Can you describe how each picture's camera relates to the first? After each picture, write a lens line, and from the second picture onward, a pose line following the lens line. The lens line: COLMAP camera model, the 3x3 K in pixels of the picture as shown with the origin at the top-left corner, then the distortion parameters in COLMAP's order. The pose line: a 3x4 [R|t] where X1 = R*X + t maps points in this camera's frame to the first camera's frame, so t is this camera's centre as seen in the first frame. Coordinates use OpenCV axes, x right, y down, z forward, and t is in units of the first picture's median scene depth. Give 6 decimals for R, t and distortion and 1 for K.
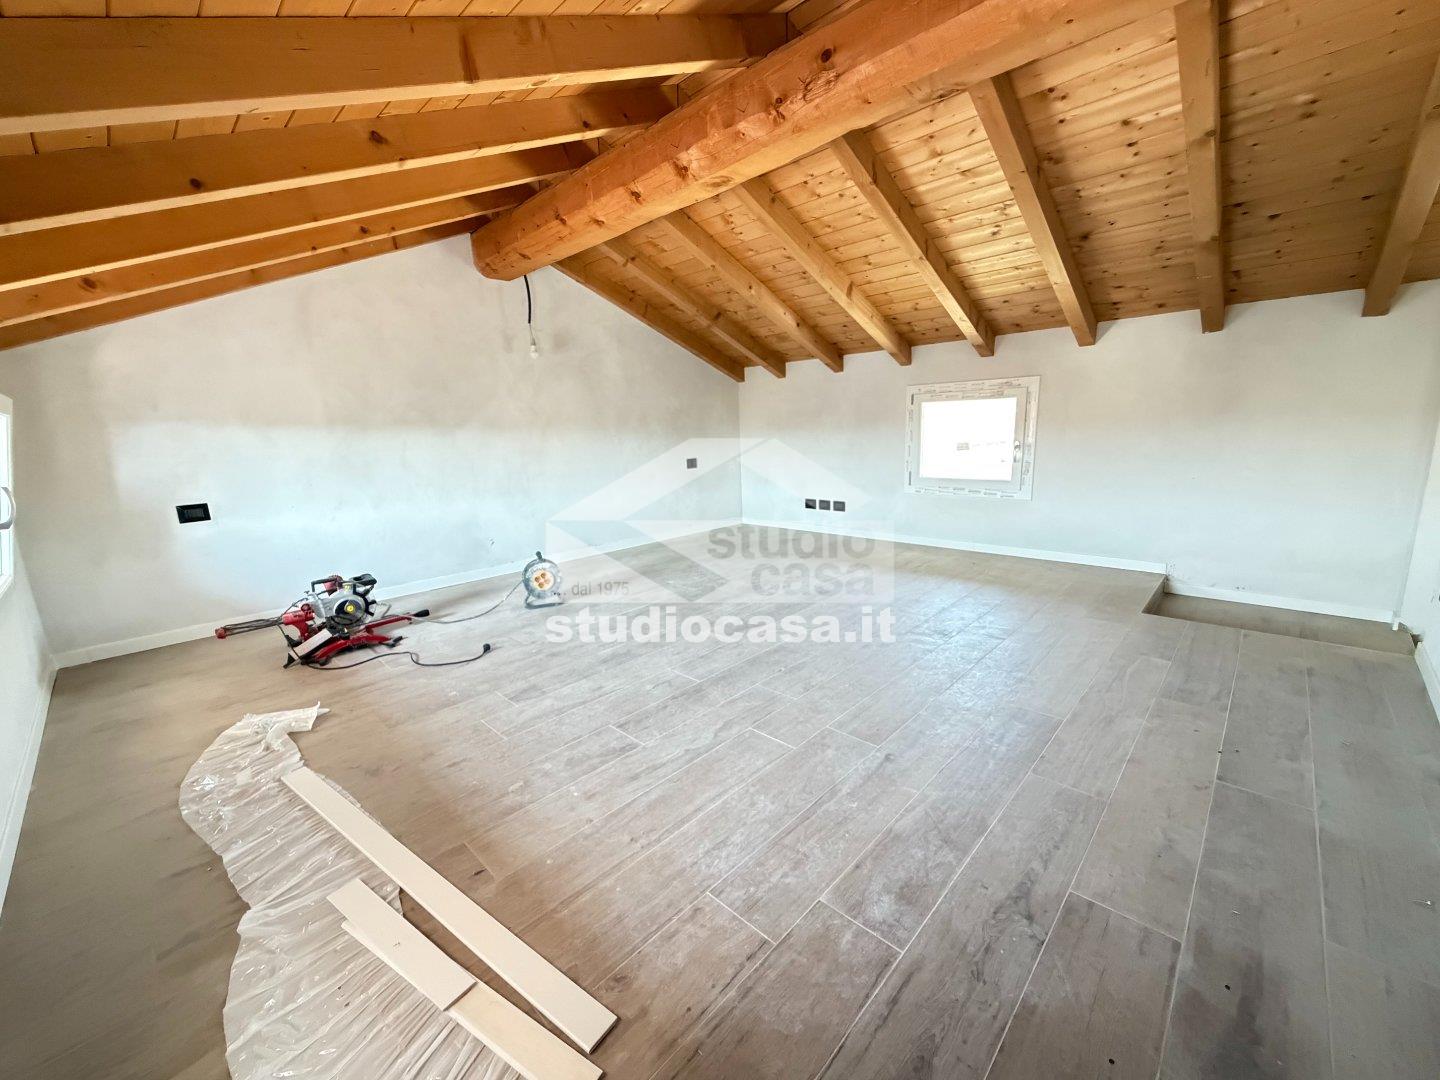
lens RADIAL K [[574.3, 0, 691.9], [0, 574.3, 538.3], [0, 0, 1]] dist [0.000793, 0.000107]
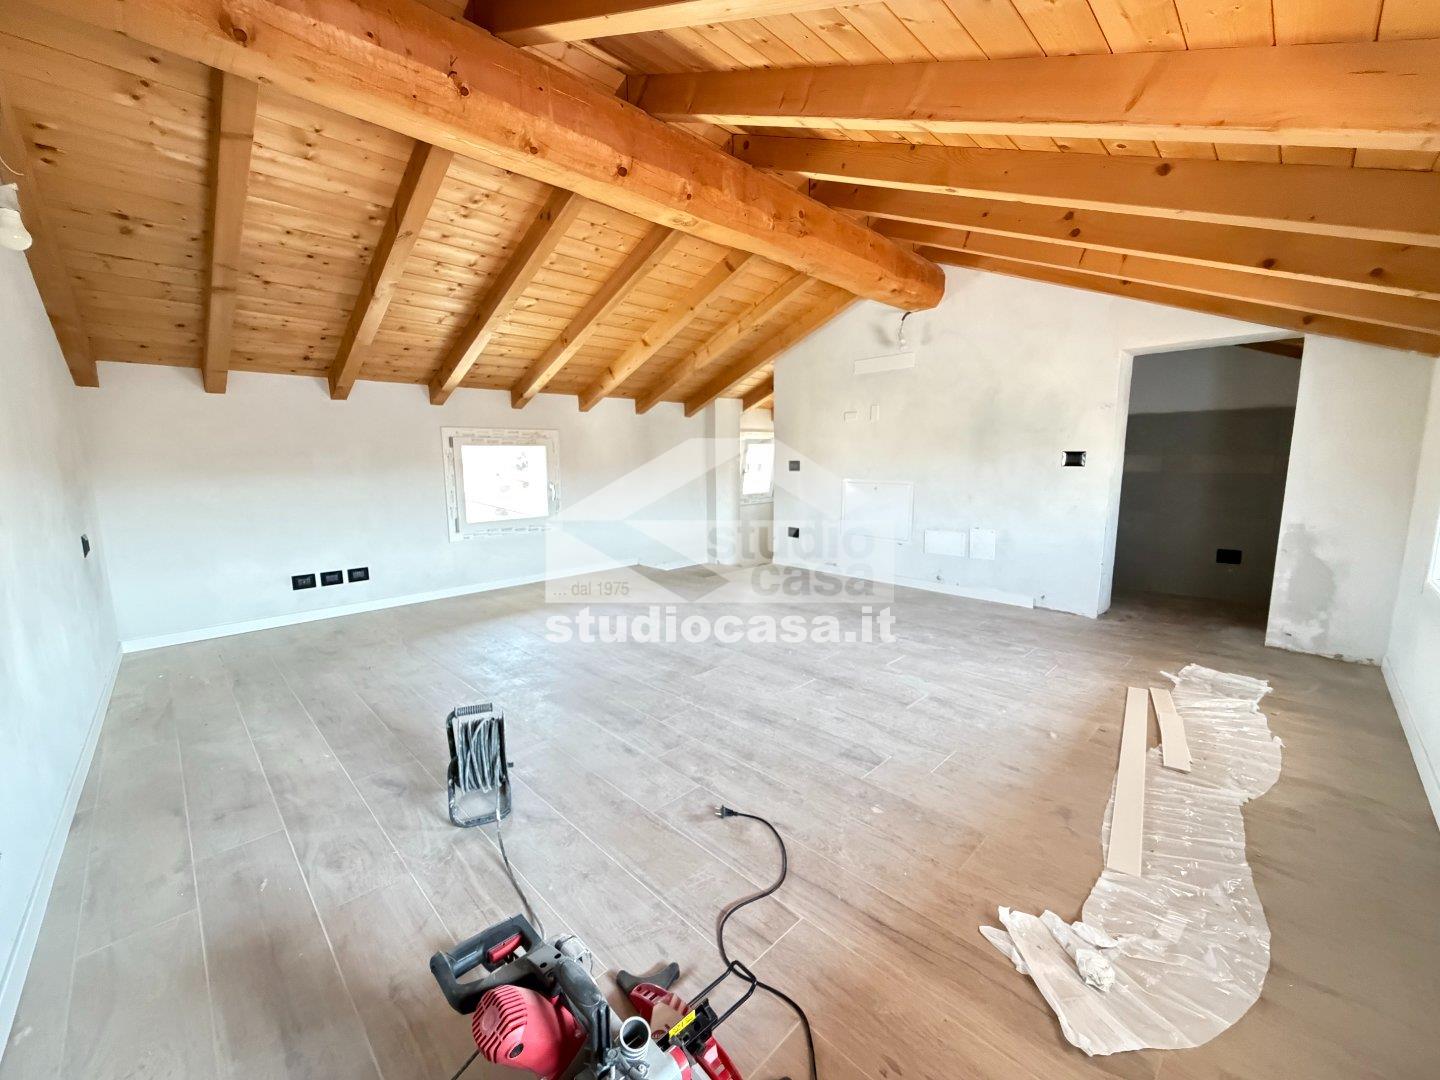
lens RADIAL K [[574.3, 0, 733.2], [0, 574.3, 537.4], [0, 0, 1]] dist [0.000793, 0.000107]
pose [[-0.003249, -0.107474, 0.994203, -0.622455], [0.208027, 0.972385, 0.105795, -0.102205], [-0.978118, 0.207164, 0.019199, 0.616106]]
